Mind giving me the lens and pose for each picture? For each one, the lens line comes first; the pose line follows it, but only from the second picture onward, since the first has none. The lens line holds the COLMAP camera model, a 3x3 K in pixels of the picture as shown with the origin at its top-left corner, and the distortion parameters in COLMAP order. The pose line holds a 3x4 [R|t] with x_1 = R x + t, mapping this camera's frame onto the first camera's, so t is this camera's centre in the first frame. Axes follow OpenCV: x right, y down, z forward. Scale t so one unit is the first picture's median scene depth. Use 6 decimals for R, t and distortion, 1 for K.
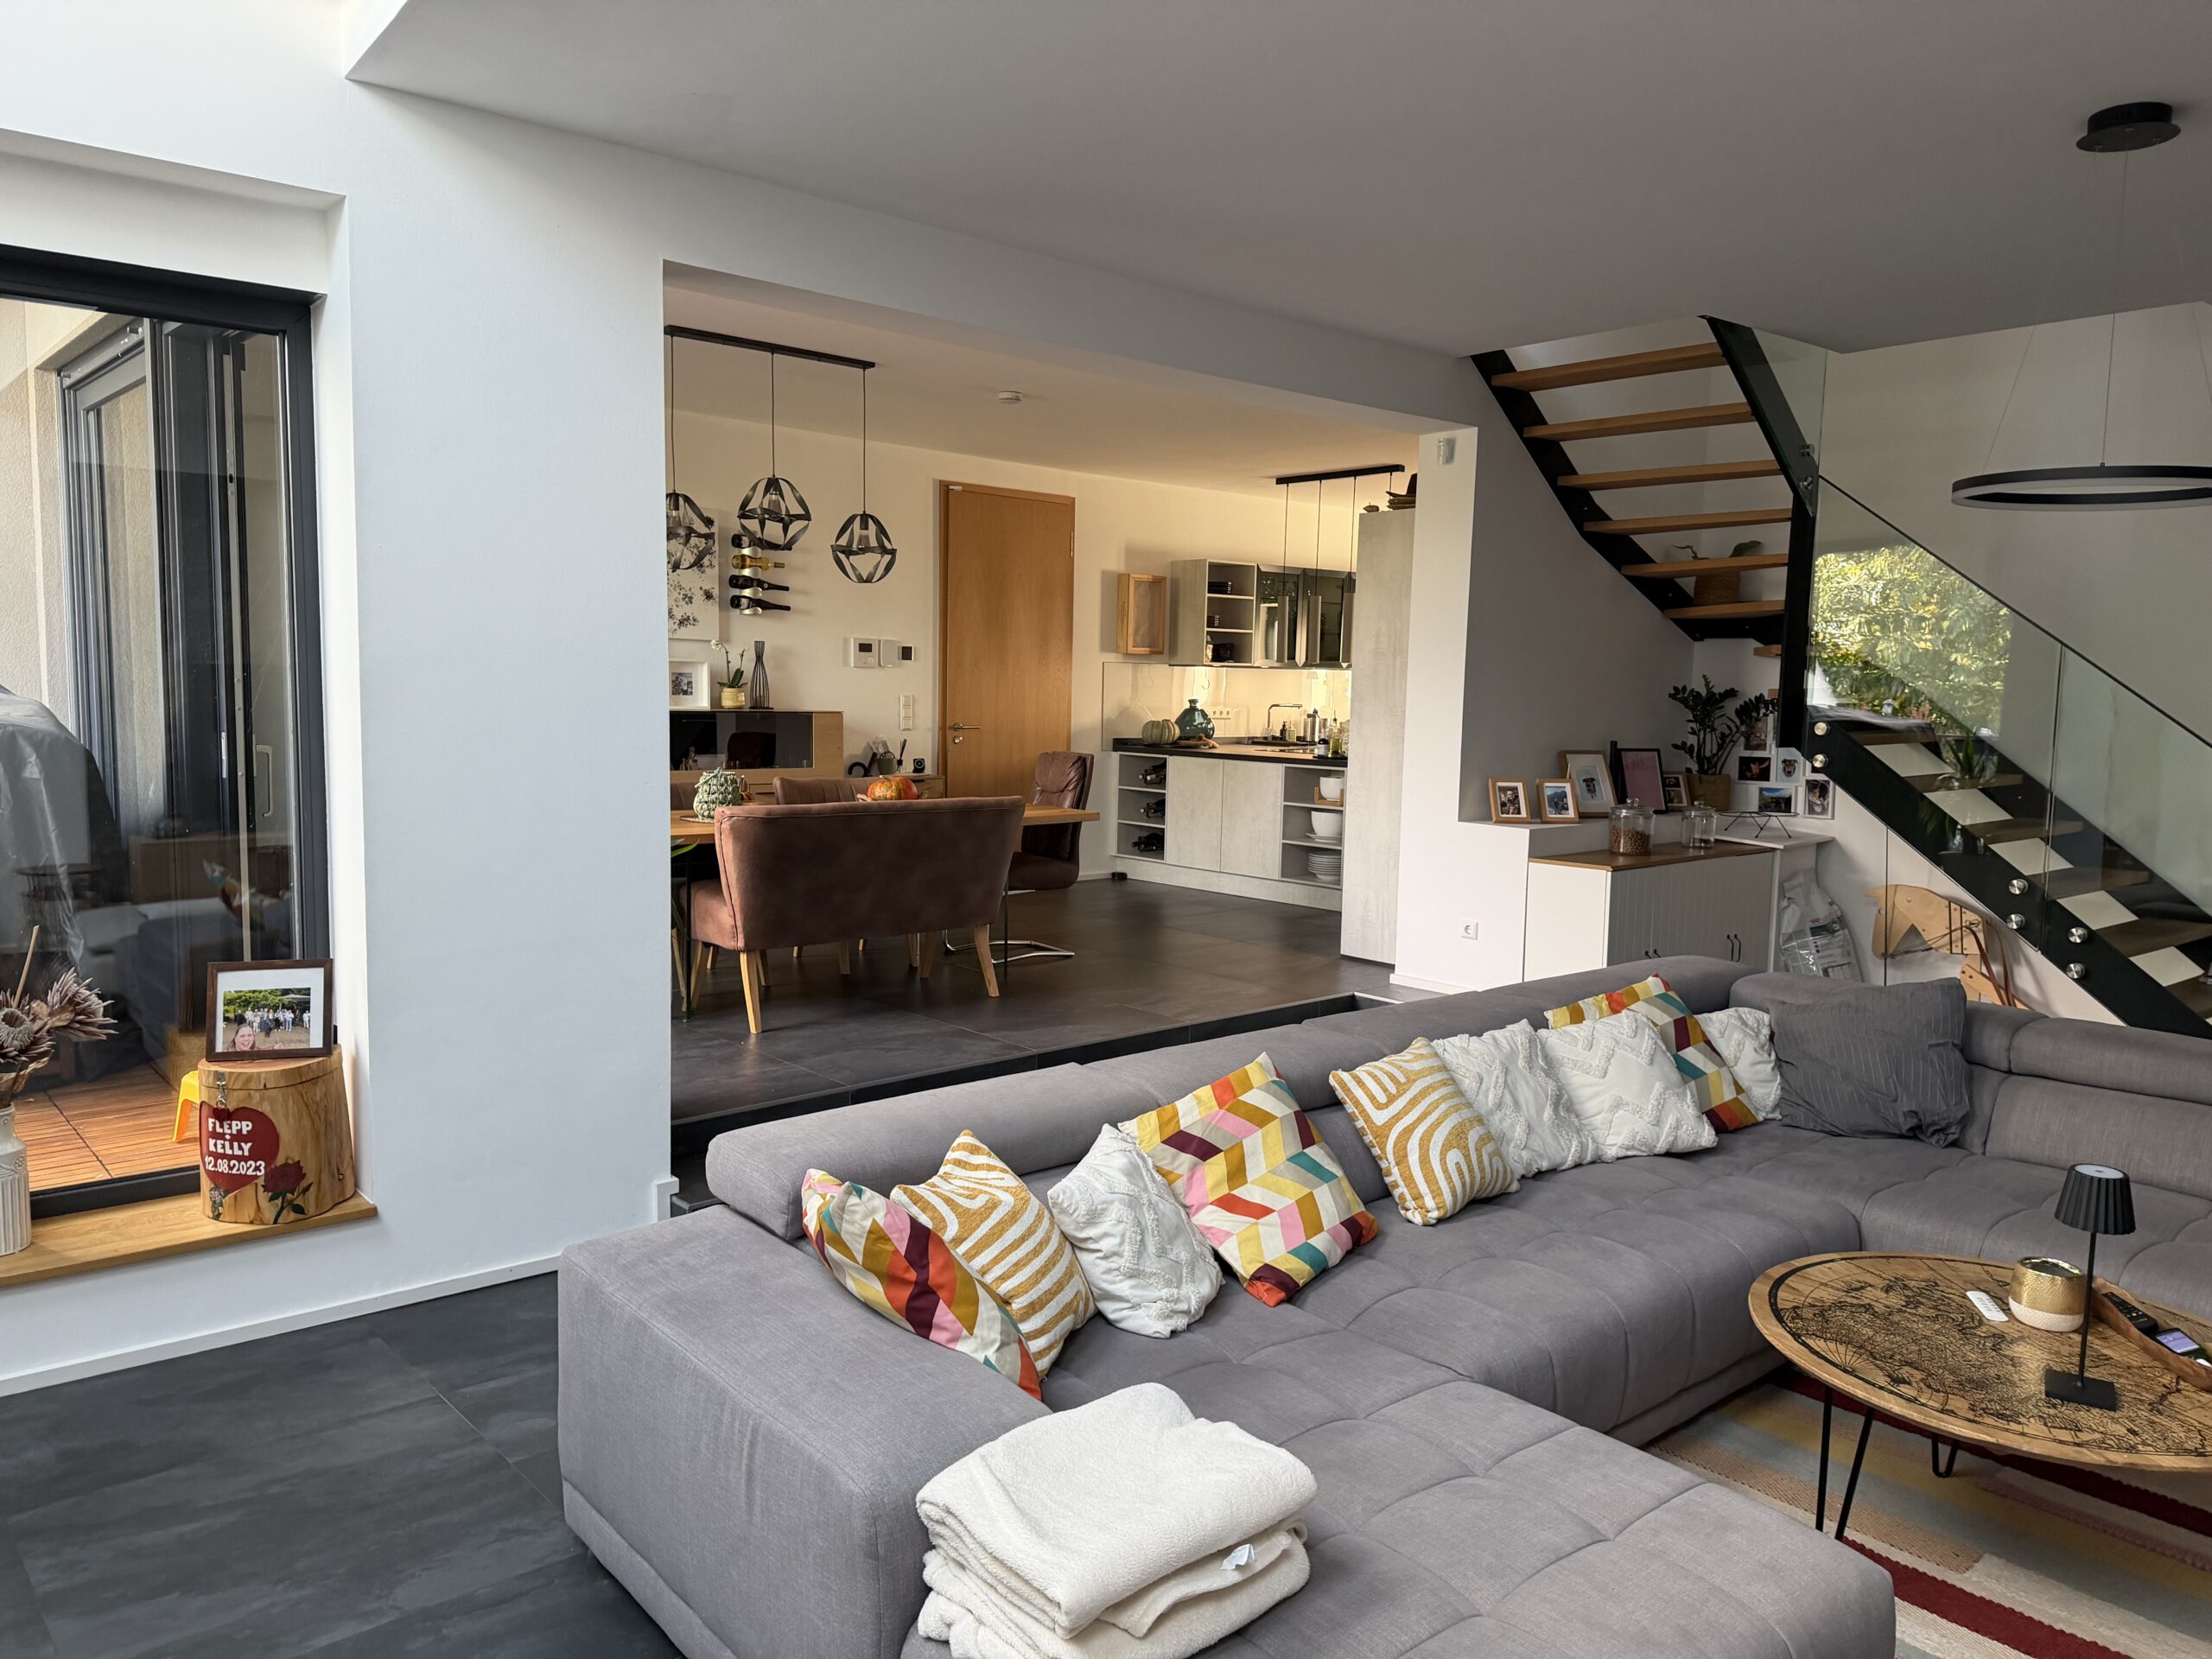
lens RADIAL K [[1559.6, 0, 1098.7], [0, 1559.6, 831.5], [0, 0, 1]] dist [0.065082, -0.053314]
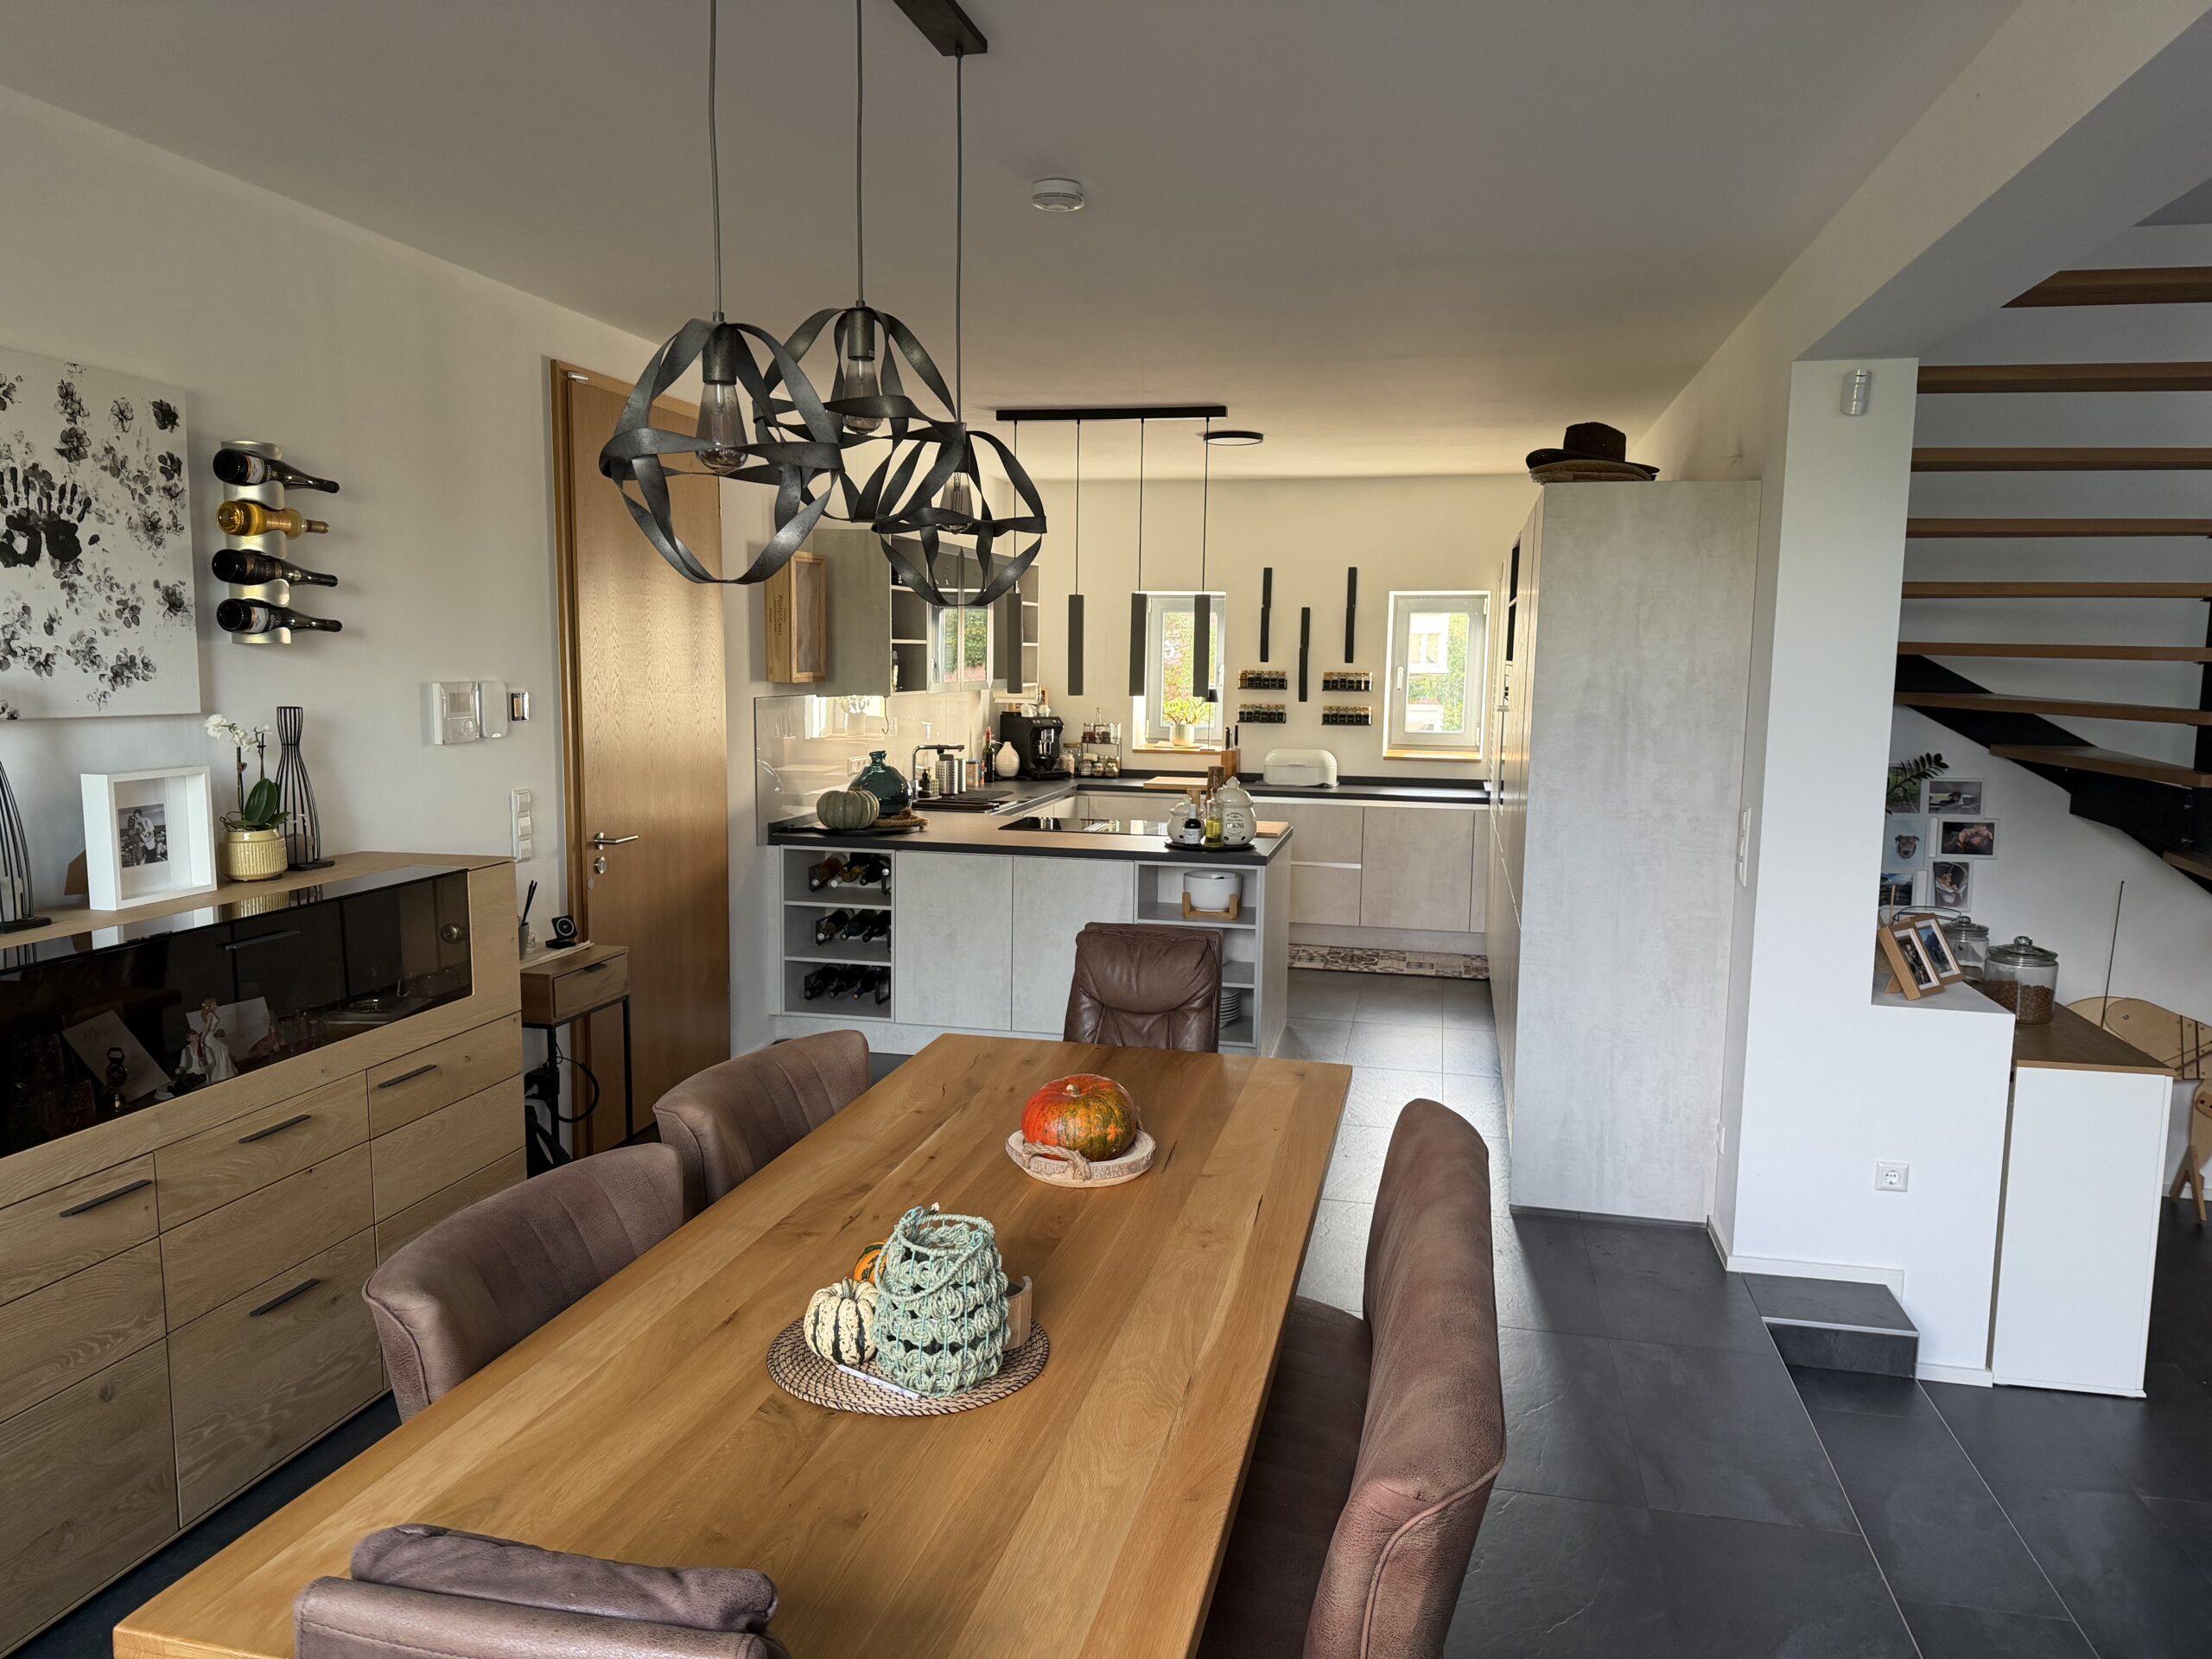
lens RADIAL K [[1559.6, 0, 1100.9], [0, 1559.6, 835.0], [0, 0, 1]] dist [0.065082, -0.053314]
pose [[0.811035, -0.079185, 0.579613, -0.290462], [0.058908, 0.996815, 0.053753, -0.097692], [-0.582024, -0.009452, 0.813117, 0.527712]]
